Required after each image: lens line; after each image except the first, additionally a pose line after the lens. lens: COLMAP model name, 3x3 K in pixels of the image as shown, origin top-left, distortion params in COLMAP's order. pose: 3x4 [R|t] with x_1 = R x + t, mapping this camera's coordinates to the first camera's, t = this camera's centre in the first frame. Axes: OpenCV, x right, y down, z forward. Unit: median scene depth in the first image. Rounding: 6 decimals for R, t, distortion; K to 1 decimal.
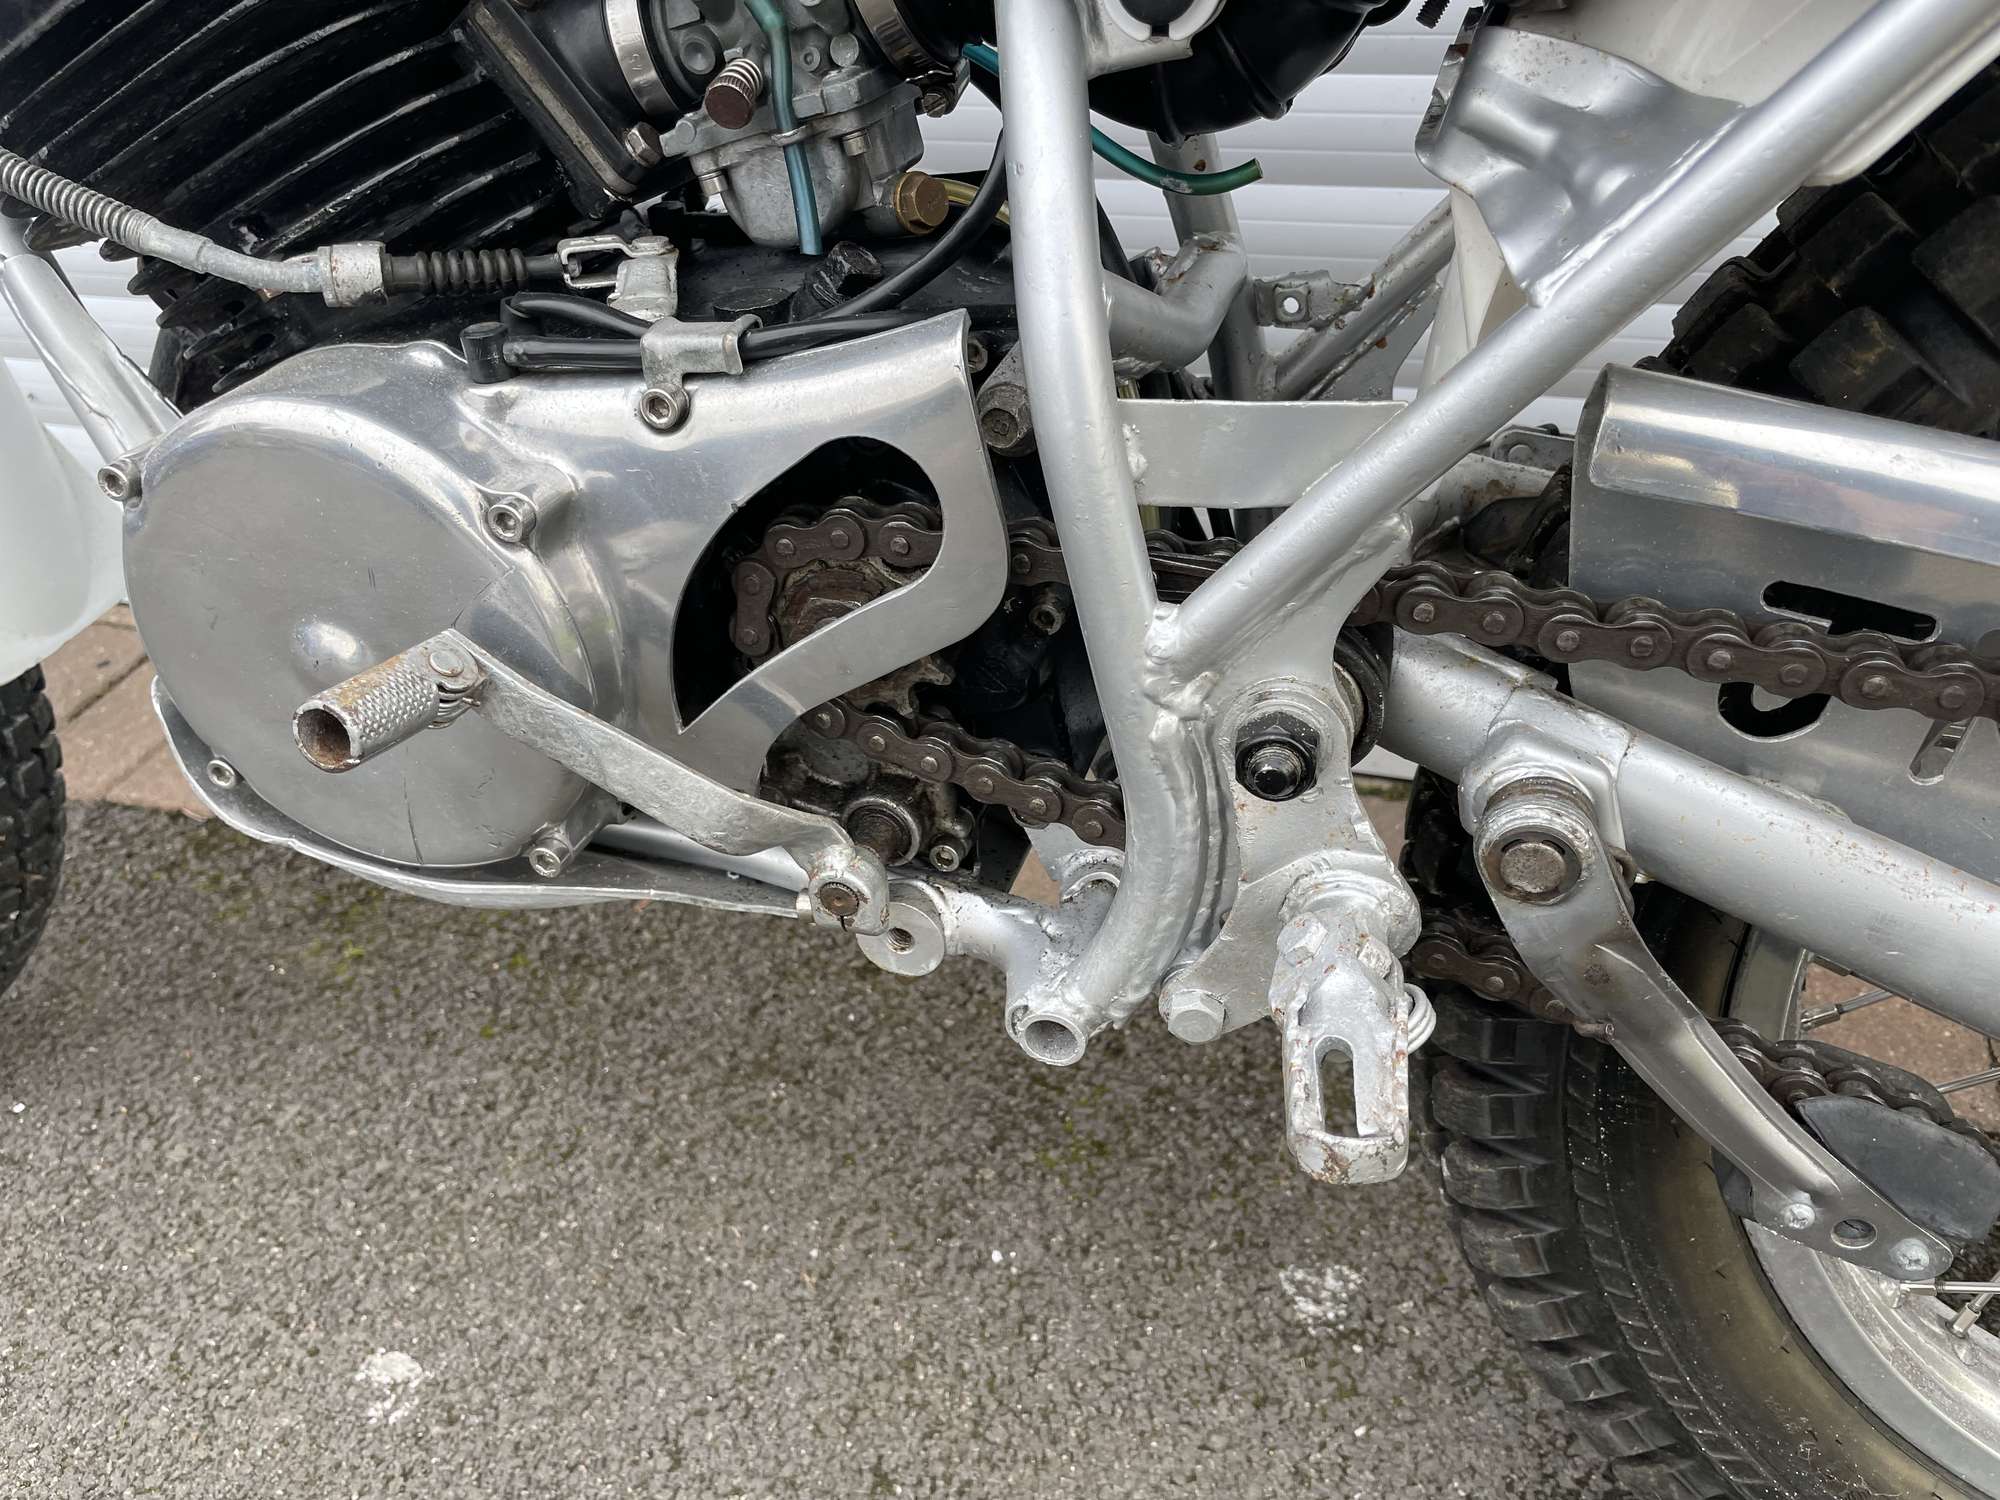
lens RADIAL K [[1543.6, 0, 985.8], [0, 1543.6, 765.1], [0, 0, 1]] dist [0.078885, -0.119488]
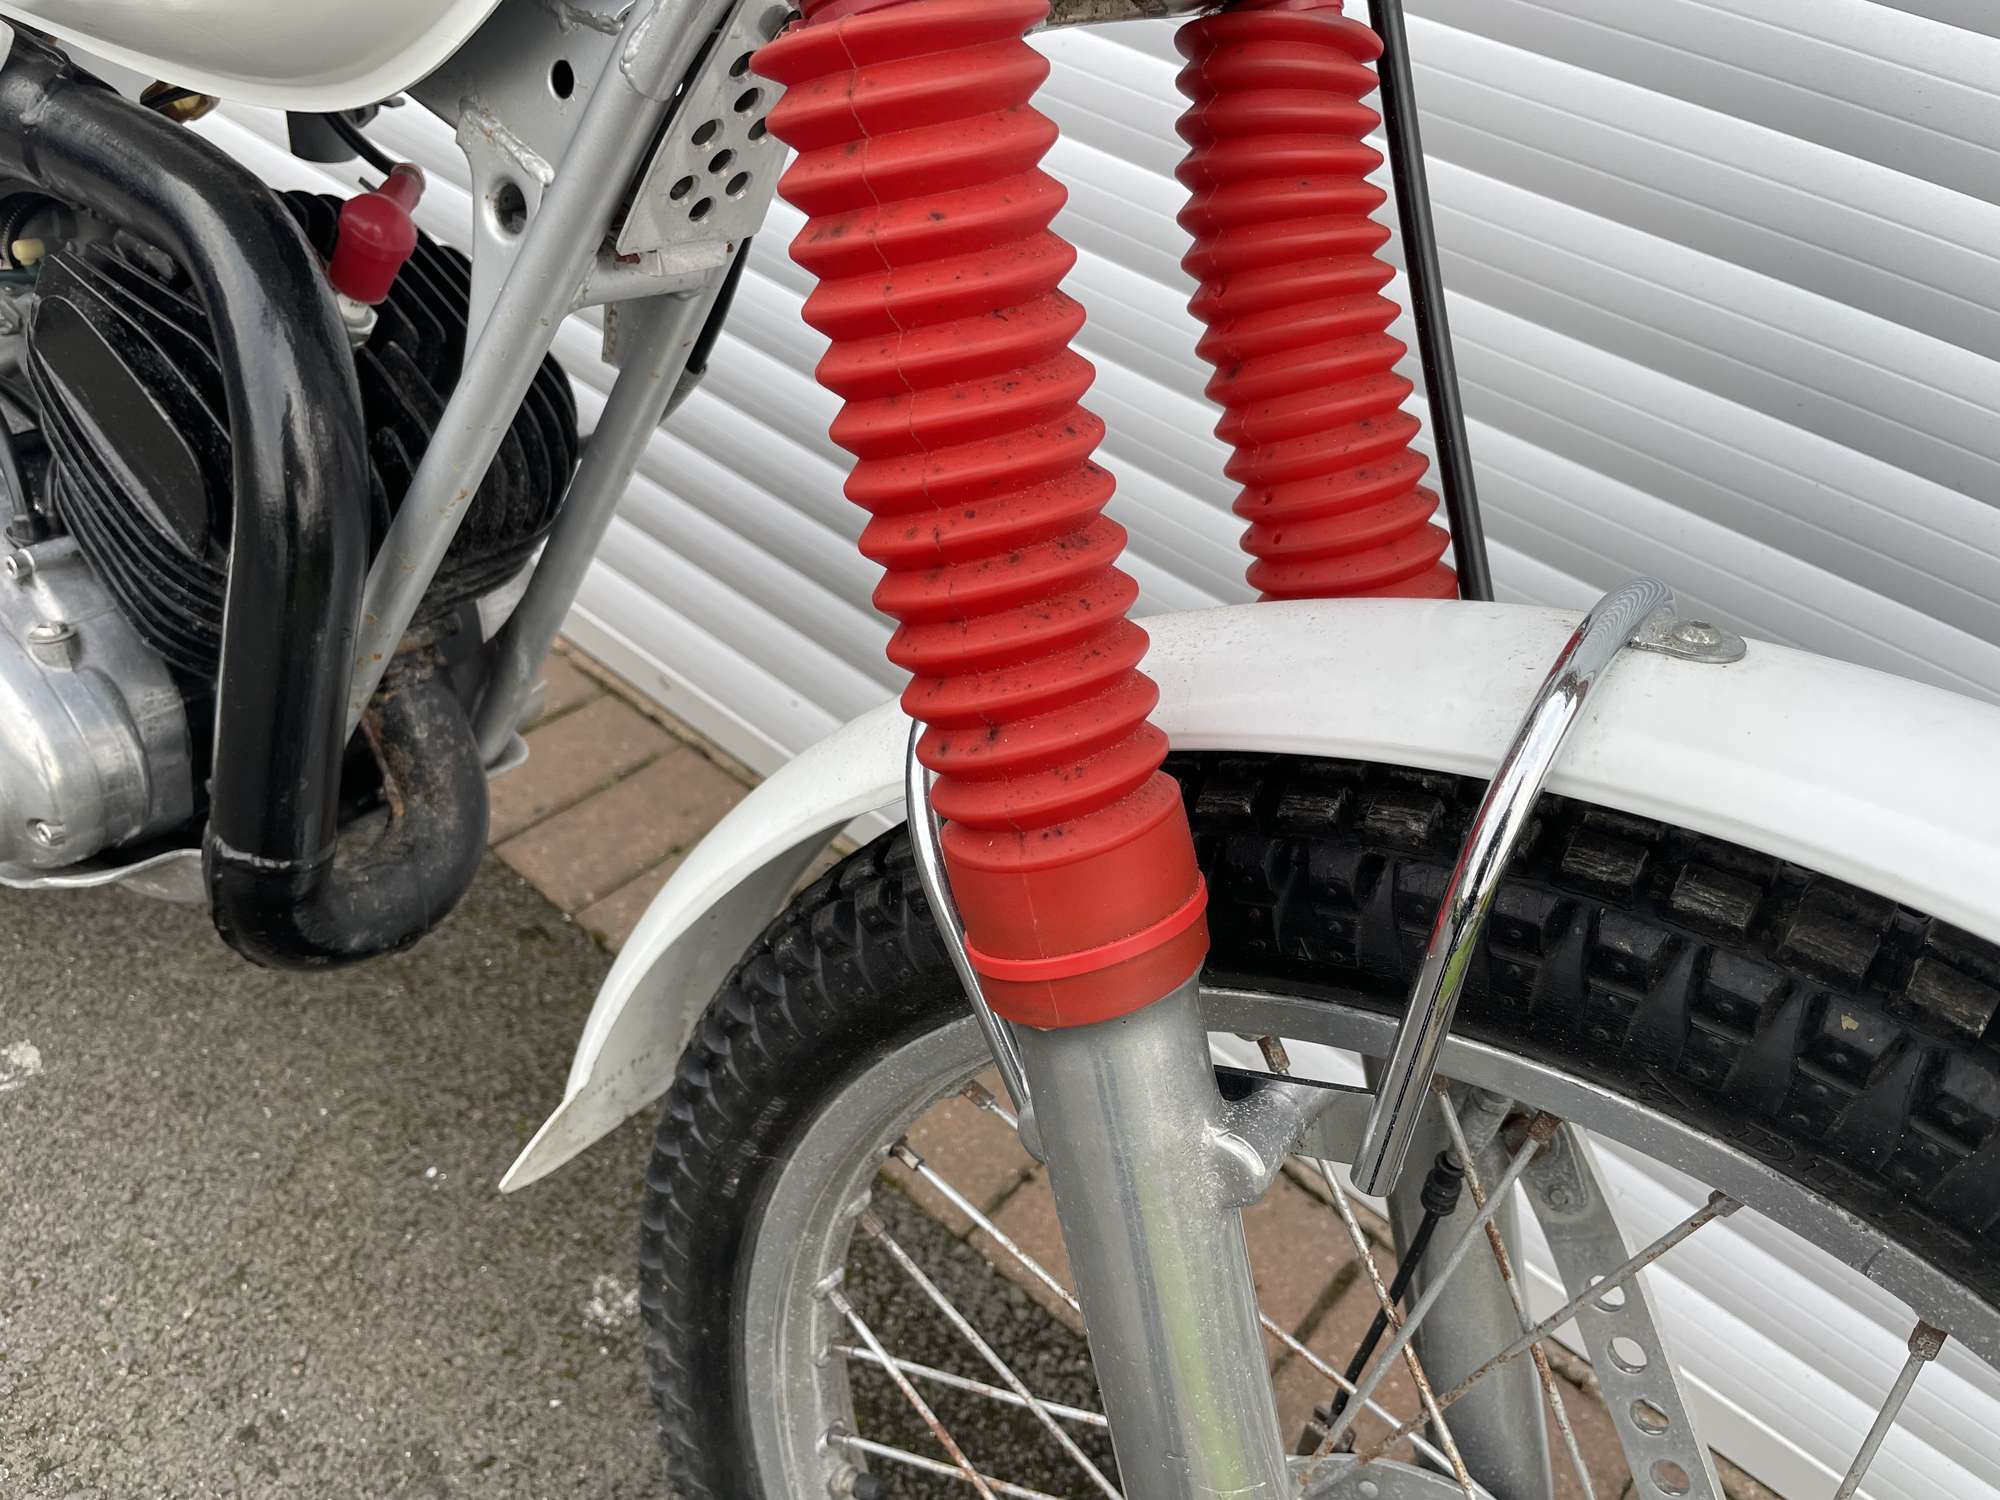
lens RADIAL K [[1543.6, 0, 1008.3], [0, 1543.6, 748.7], [0, 0, 1]] dist [0.078885, -0.119488]
pose [[0.906293, 0.382761, -0.179241, 0.592903], [-0.380066, 0.923578, 0.050541, -0.290767], [0.184888, 0.022319, 0.982506, -0.239127]]
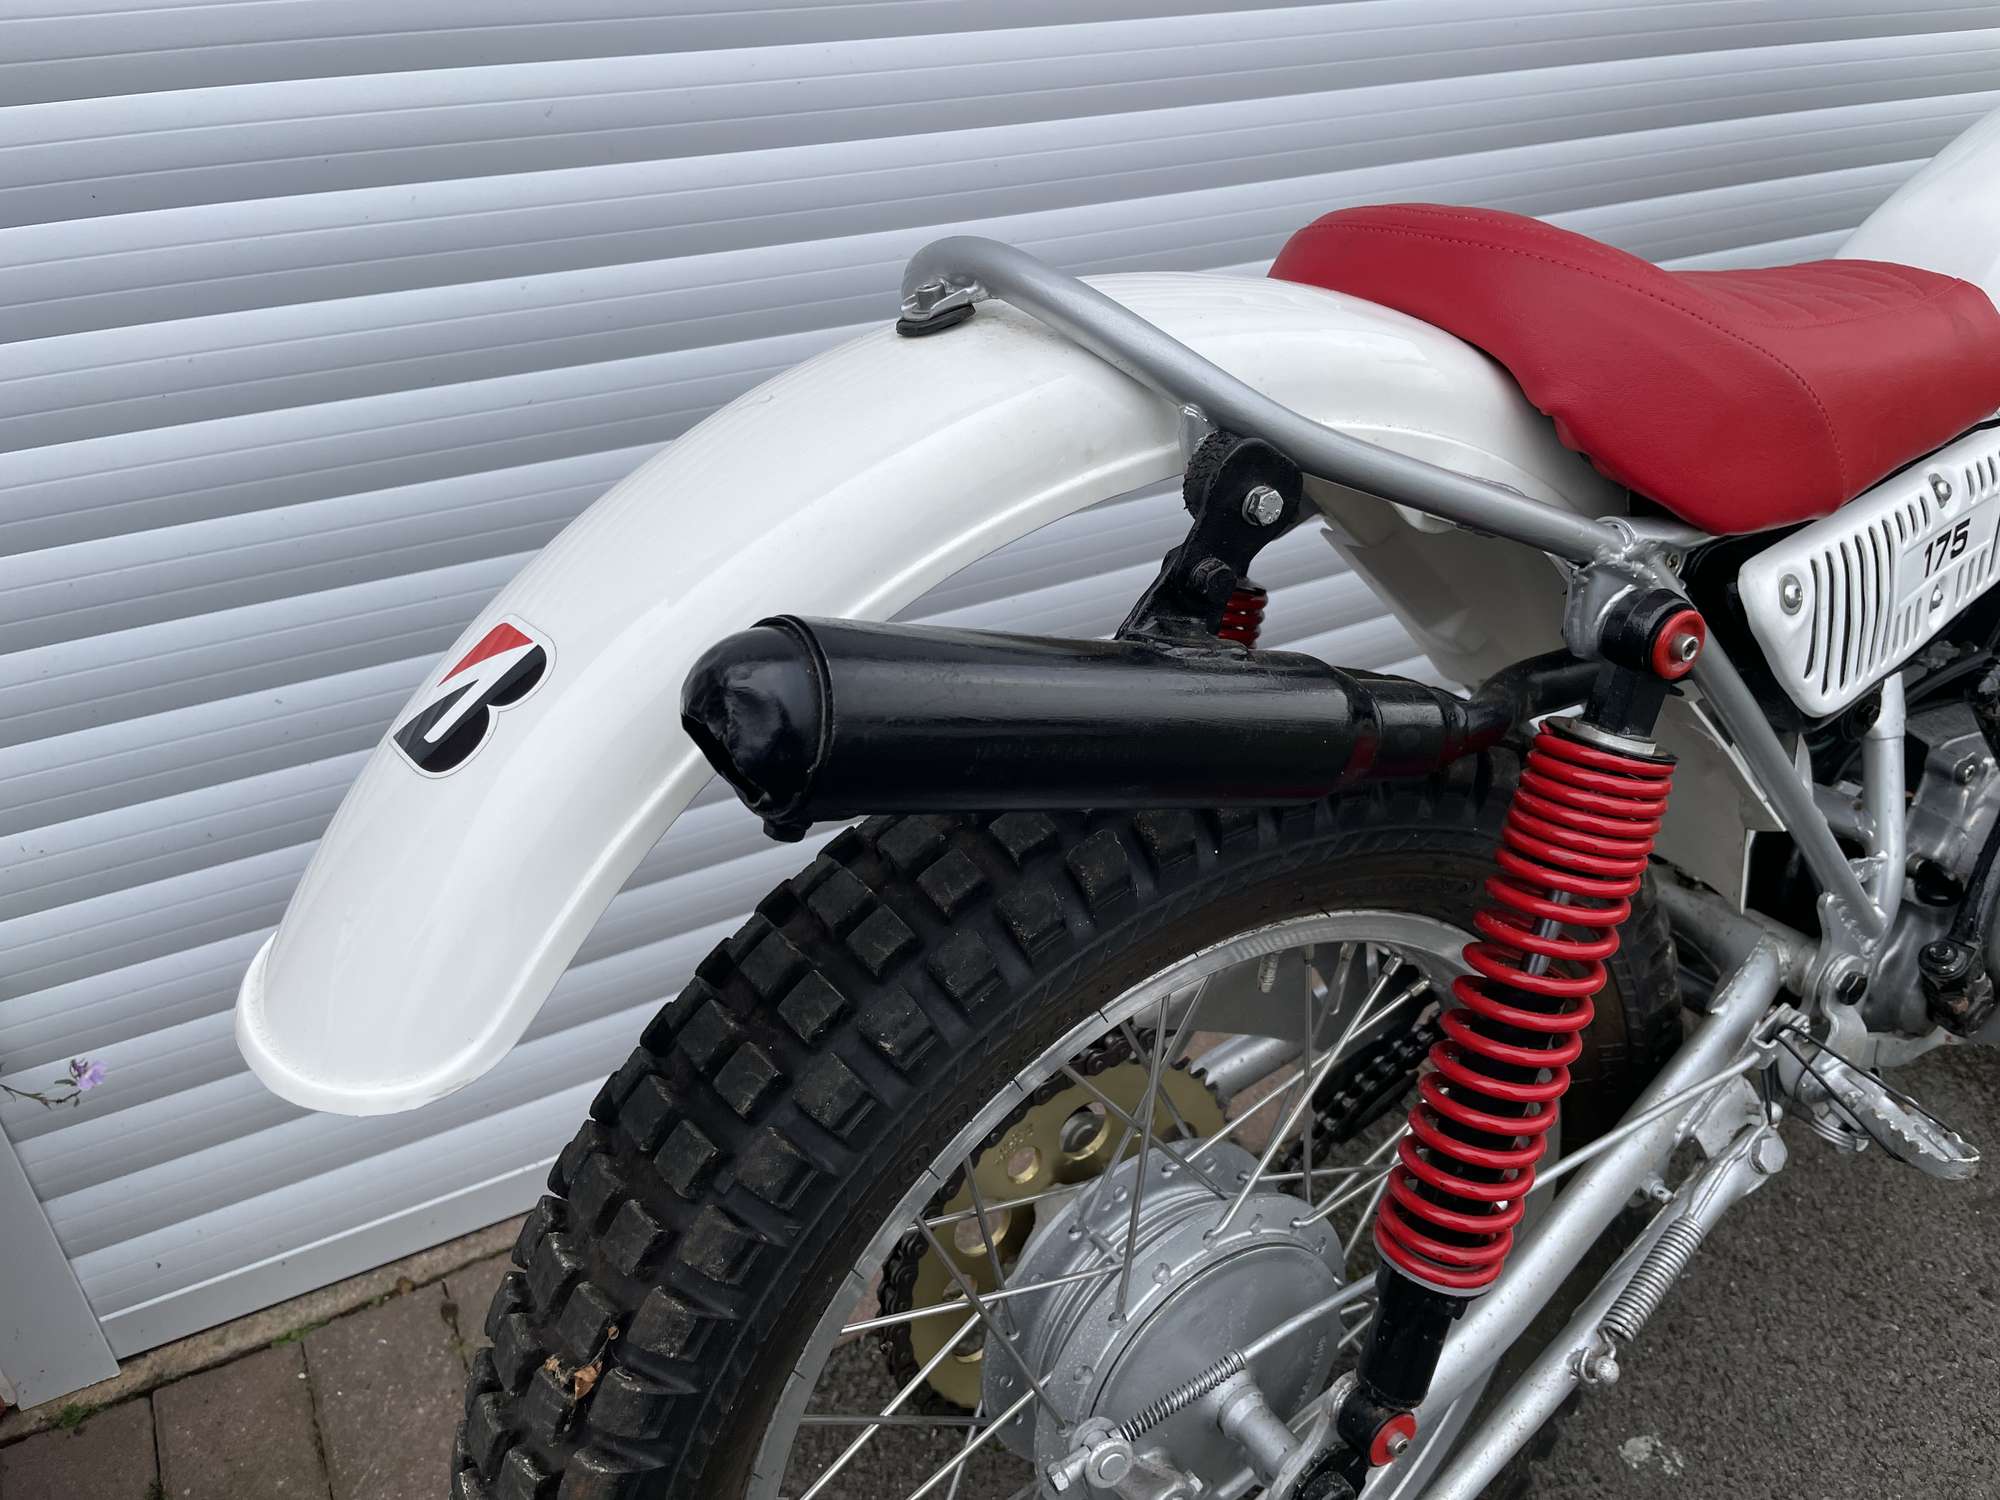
lens RADIAL K [[1543.6, 0, 1005.8], [0, 1543.6, 750.6], [0, 0, 1]] dist [0.078885, -0.119488]
pose [[0.689188, -0.334110, 0.642955, -1.553021], [0.396578, 0.916572, 0.051201, -0.534640], [-0.606421, 0.219695, 0.764191, 0.105379]]
